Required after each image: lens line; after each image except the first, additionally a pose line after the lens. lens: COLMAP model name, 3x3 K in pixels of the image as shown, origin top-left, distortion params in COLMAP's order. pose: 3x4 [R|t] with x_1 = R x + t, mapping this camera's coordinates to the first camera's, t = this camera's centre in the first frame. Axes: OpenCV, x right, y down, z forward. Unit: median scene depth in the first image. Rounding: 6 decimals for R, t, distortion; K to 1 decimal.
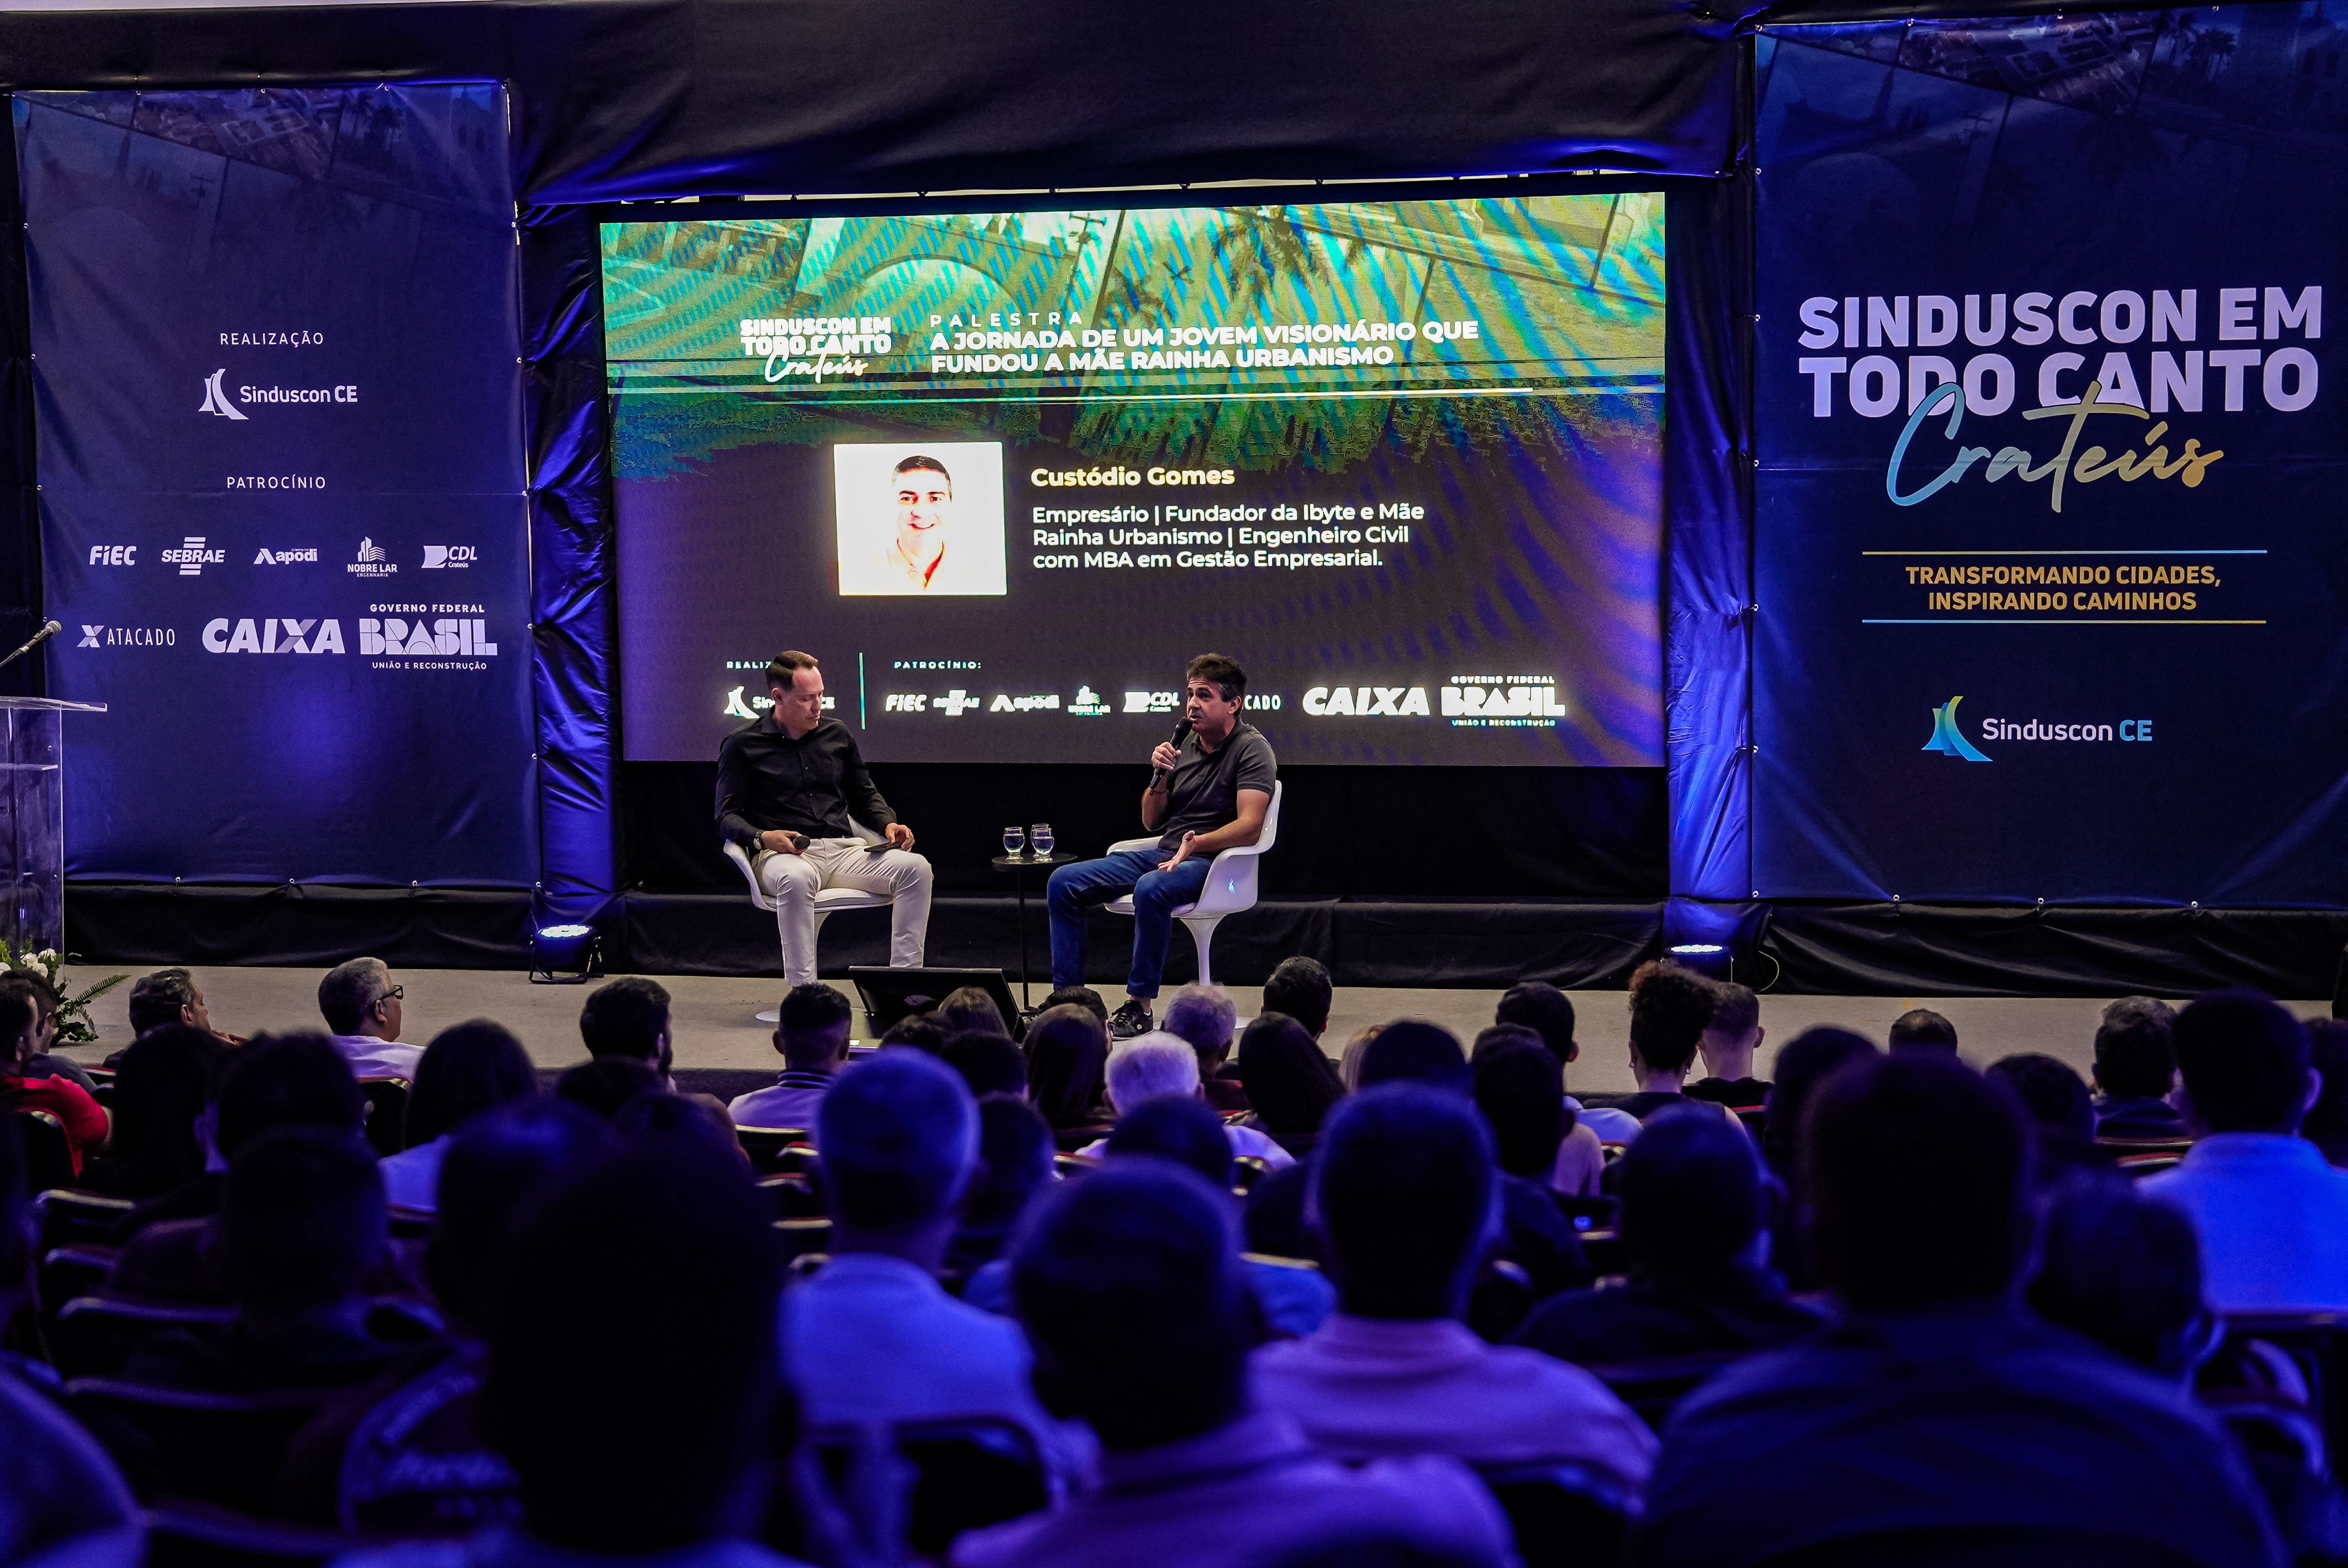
lens RADIAL K [[5129.9, 0, 1150.5], [0, 5129.9, 759.5], [0, 0, 1]] dist [0.357663, 0.000000]
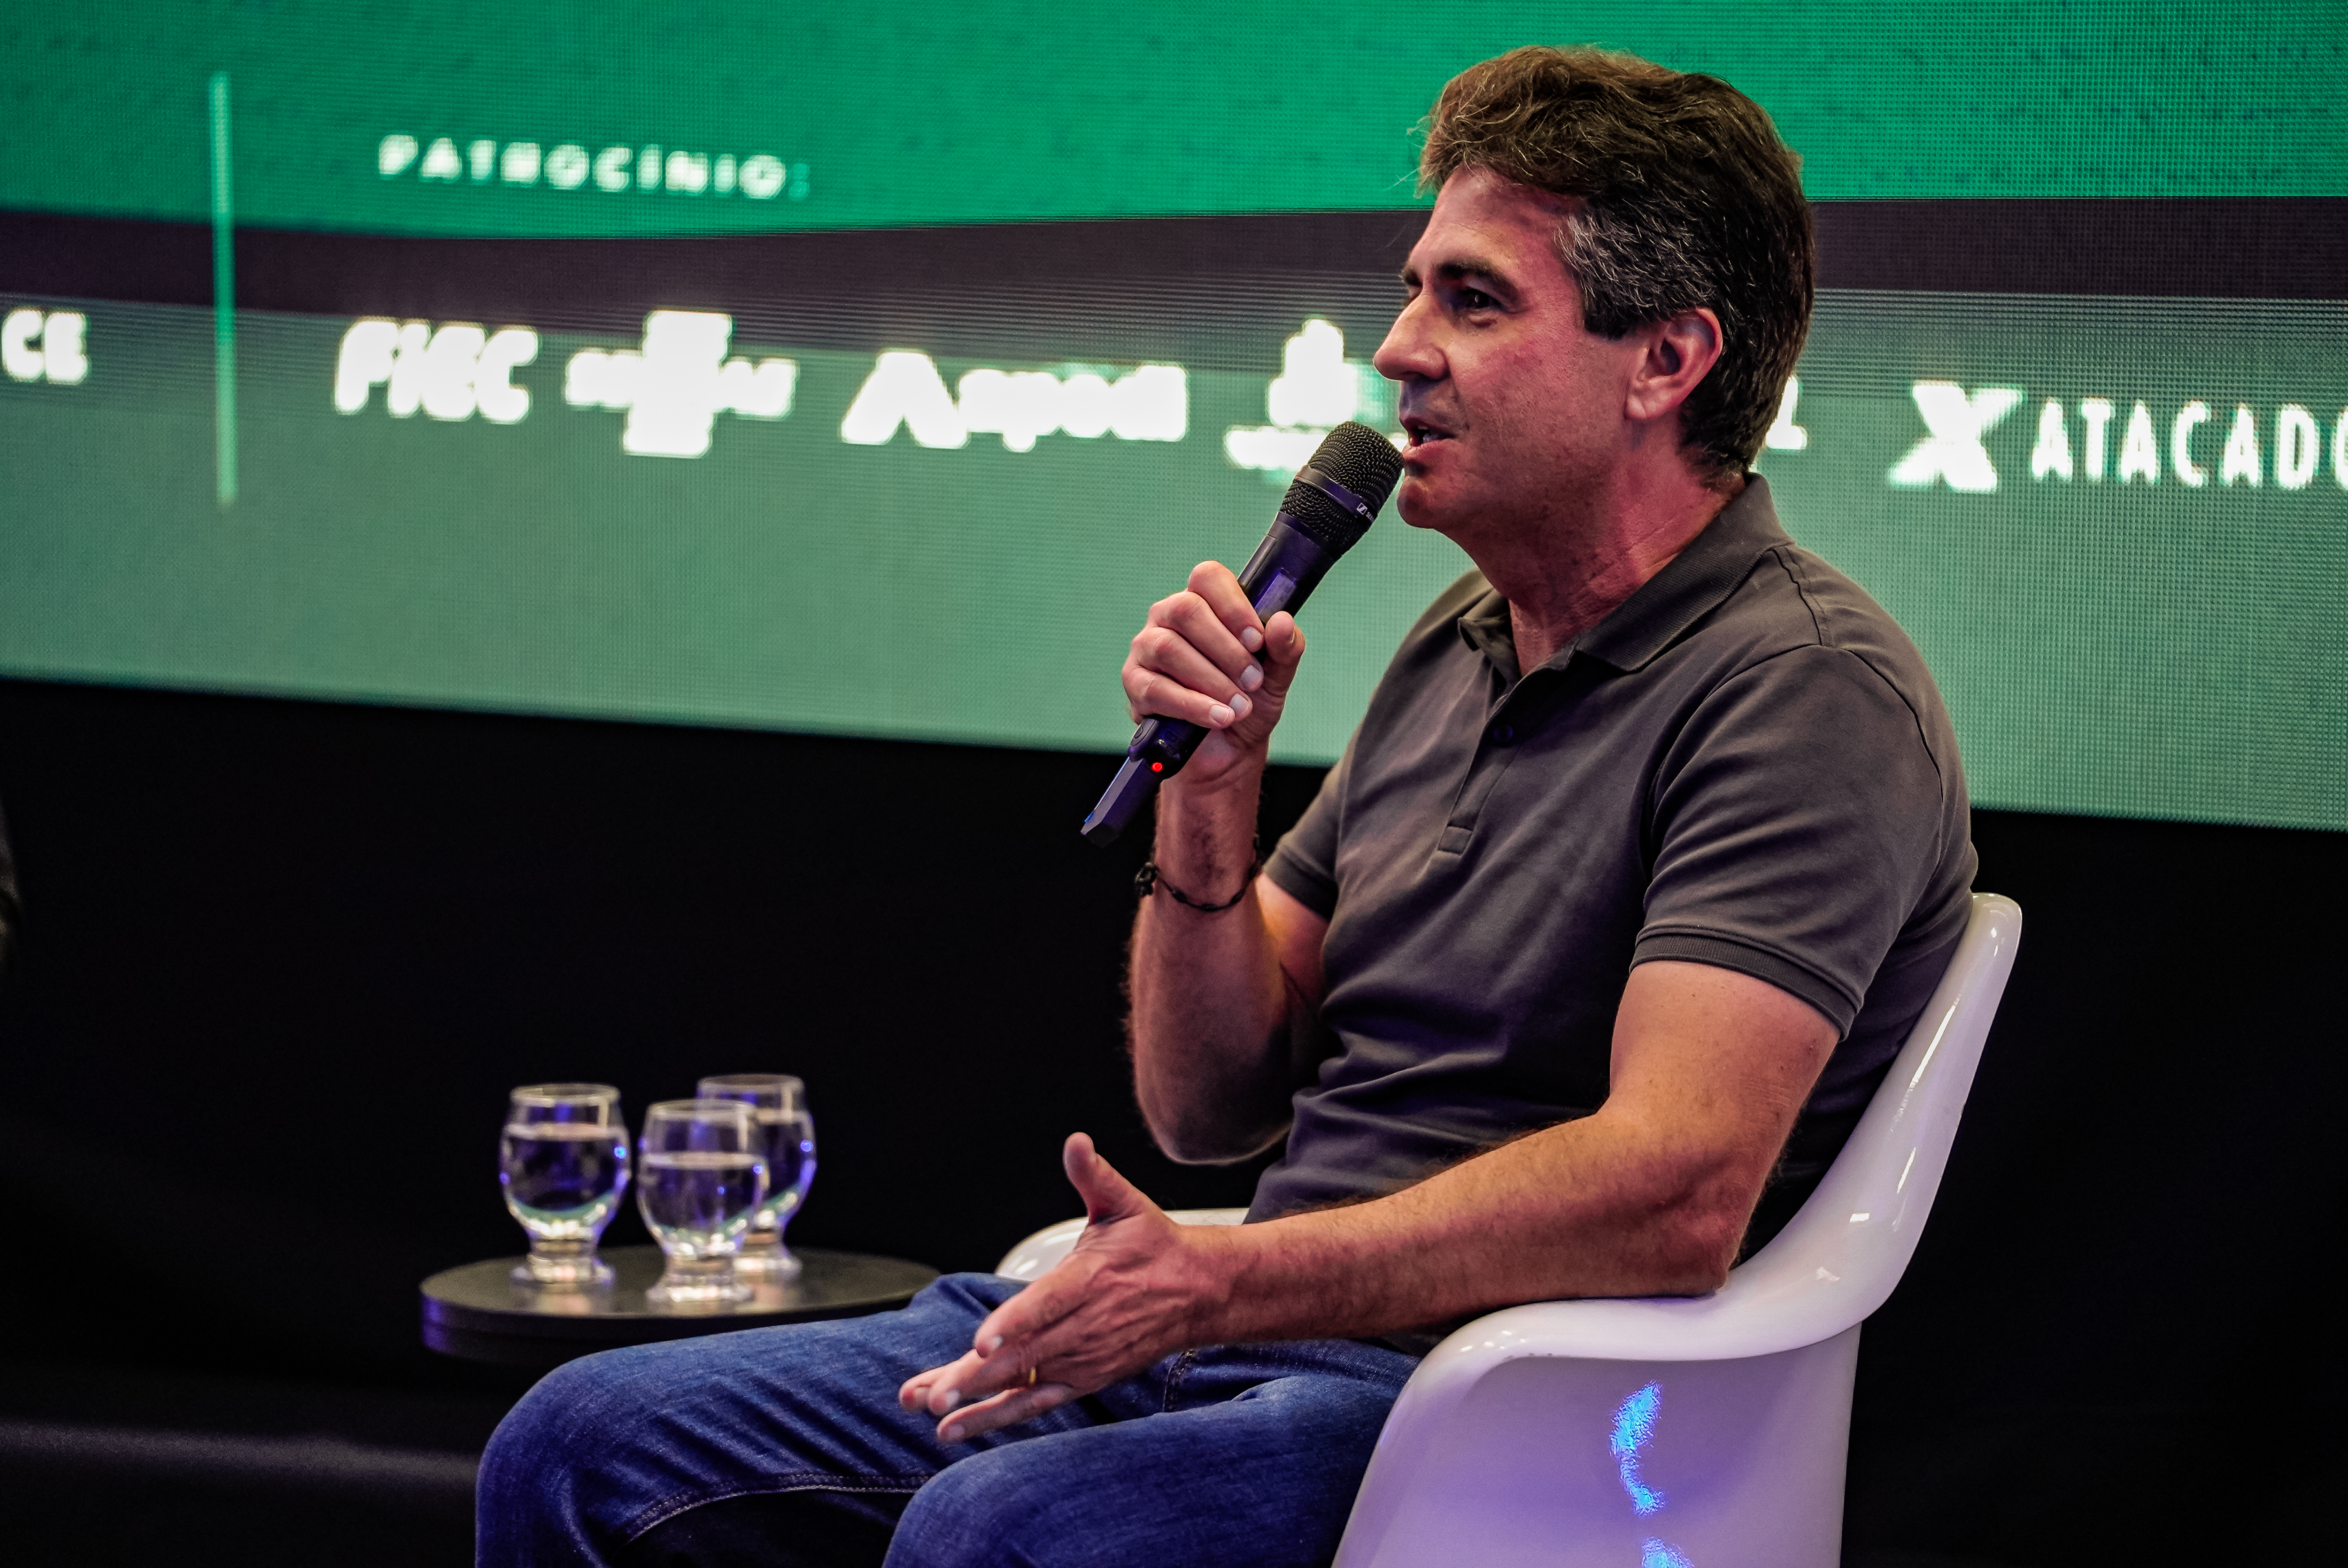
lens RADIAL K [[11342.7, 0, 1182.1], [0, 11342.7, 767.7], [0, 0, 1]] dist [3.125658, 0.000000]
pose [[0.964356, 0.062751, -0.257061, 0.084379], [-0.067166, 0.997706, -0.008419, 0.004649], [0.255943, 0.025385, 0.966359, 0.623315]]
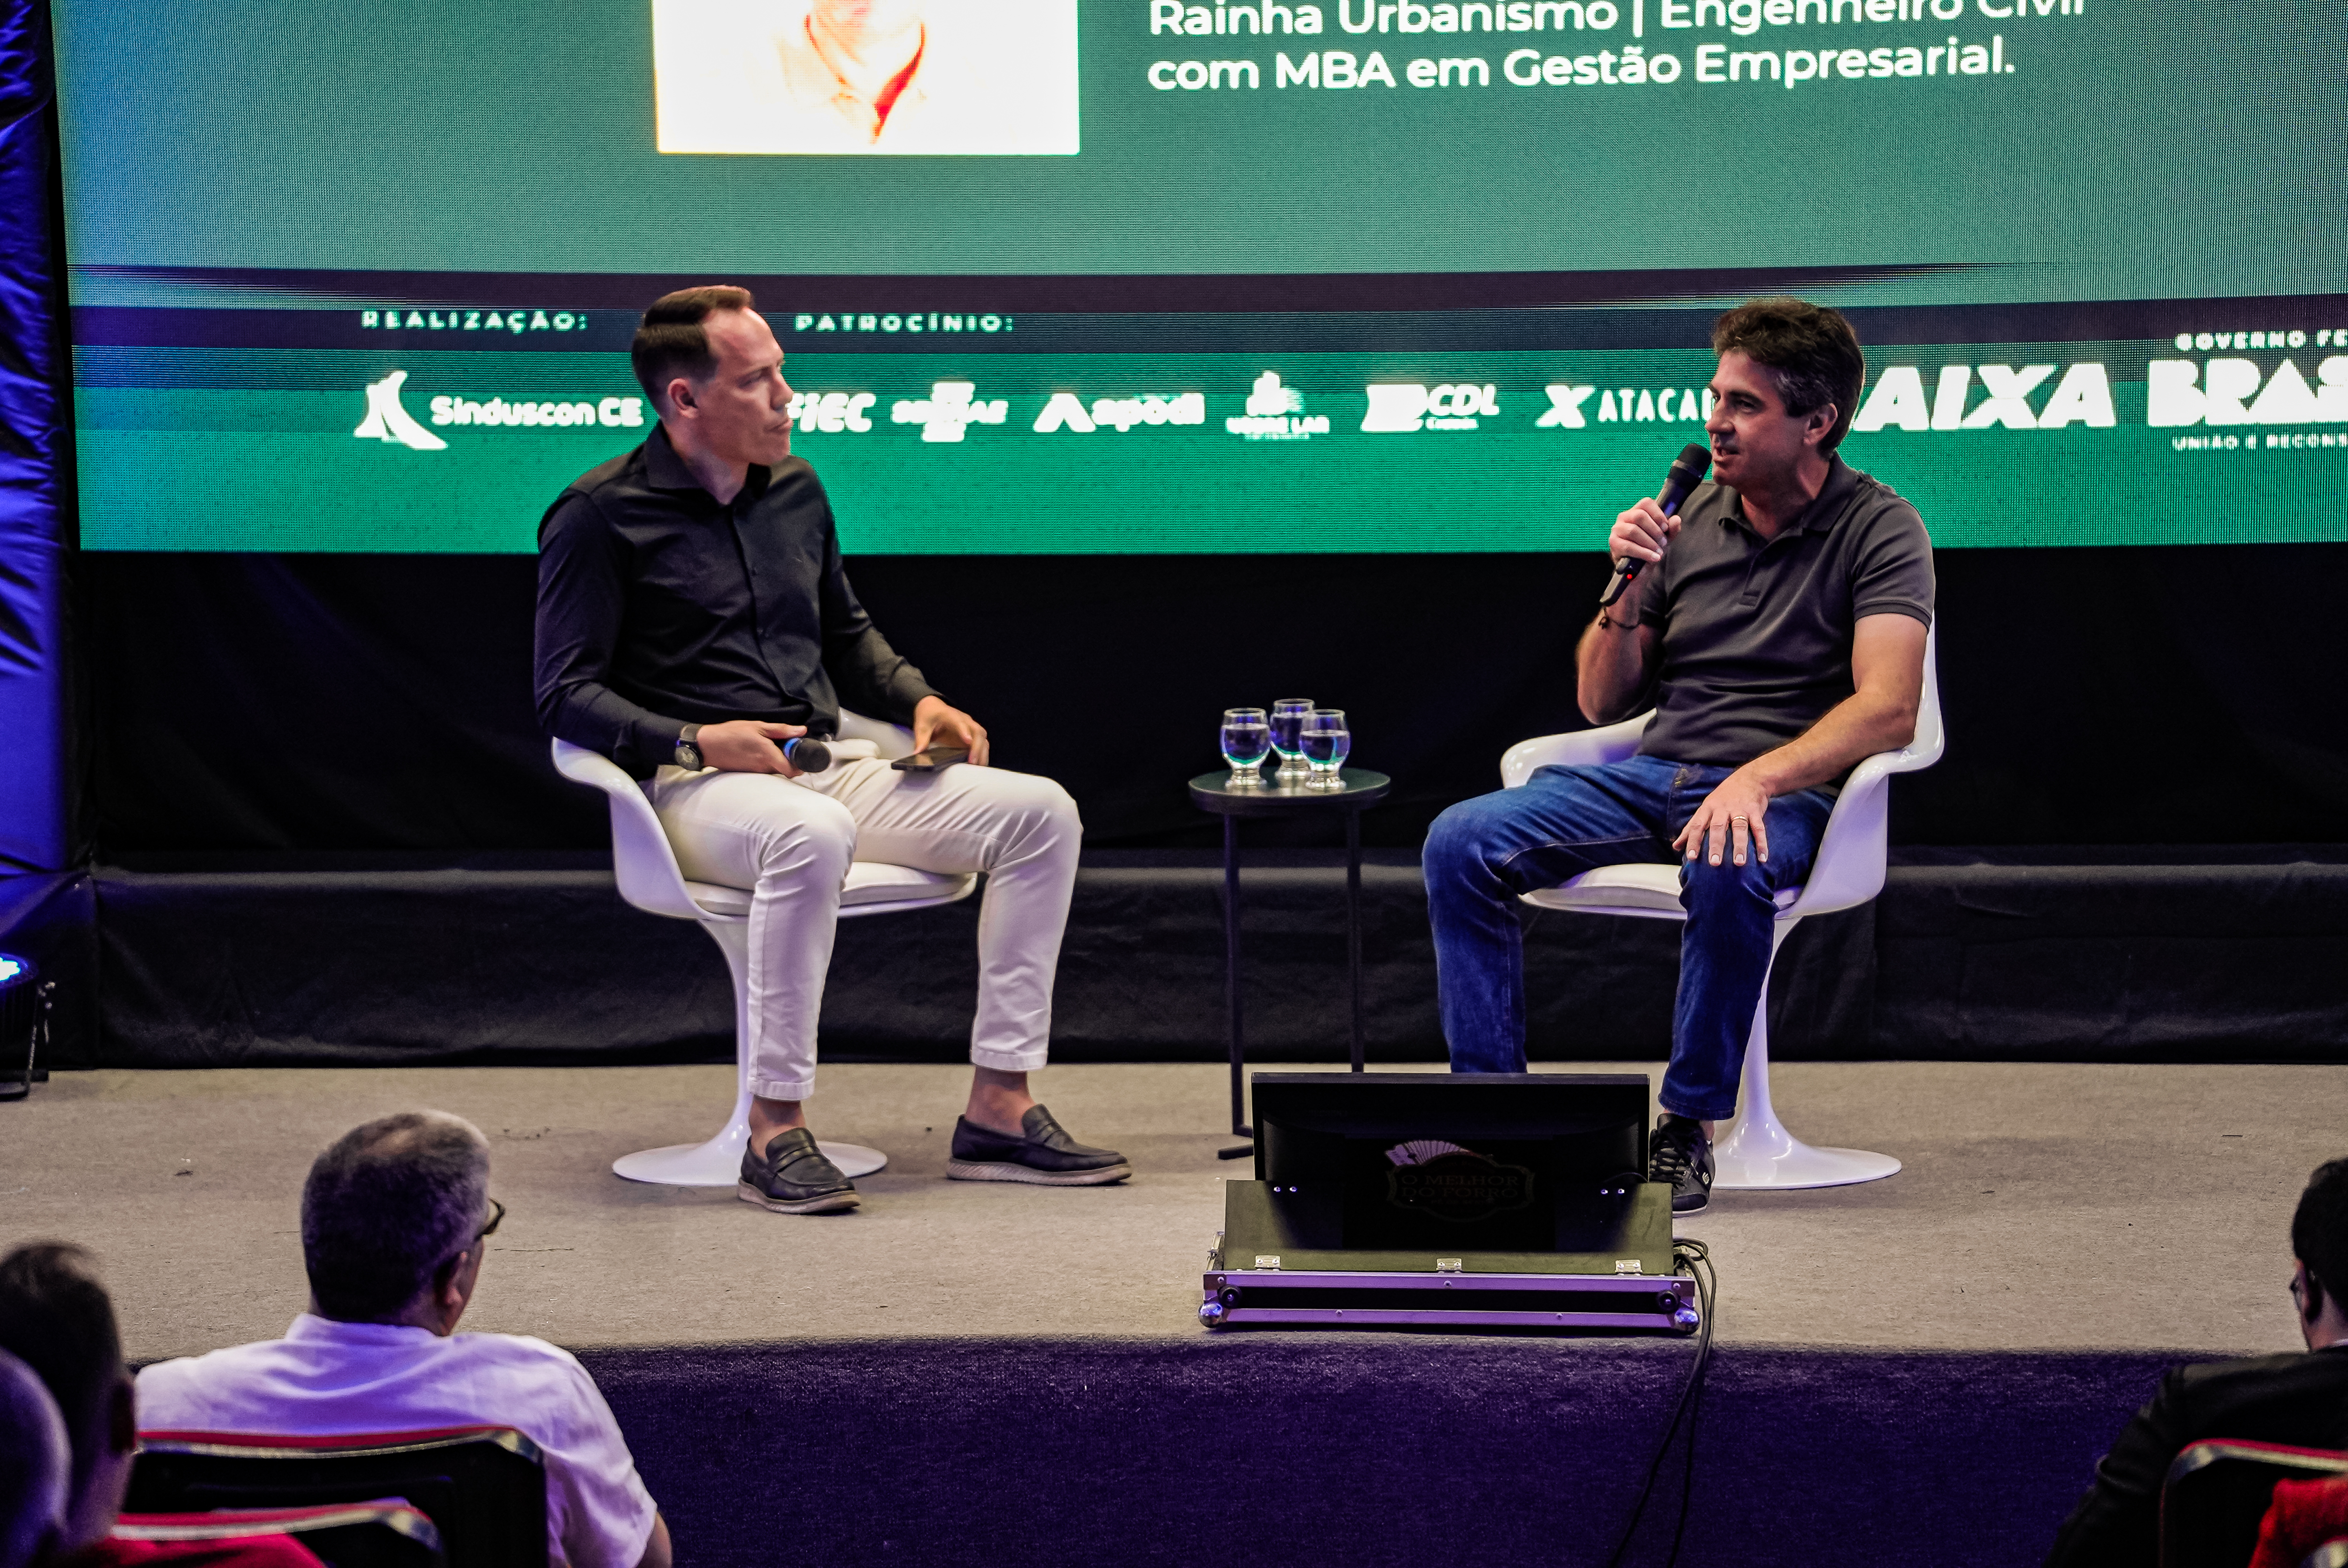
lens RADIAL K [[9108.8, 0, 1183.8], [0, 9108.8, 774.4], [0, 0, 1]] dist [2.178607, 0.000000]
pose [[0.963536, -0.018723, 0.266924, -0.224956], [0.009333, 0.999294, 0.036403, -0.008596], [-0.267417, -0.032584, 0.963030, 0.265669]]
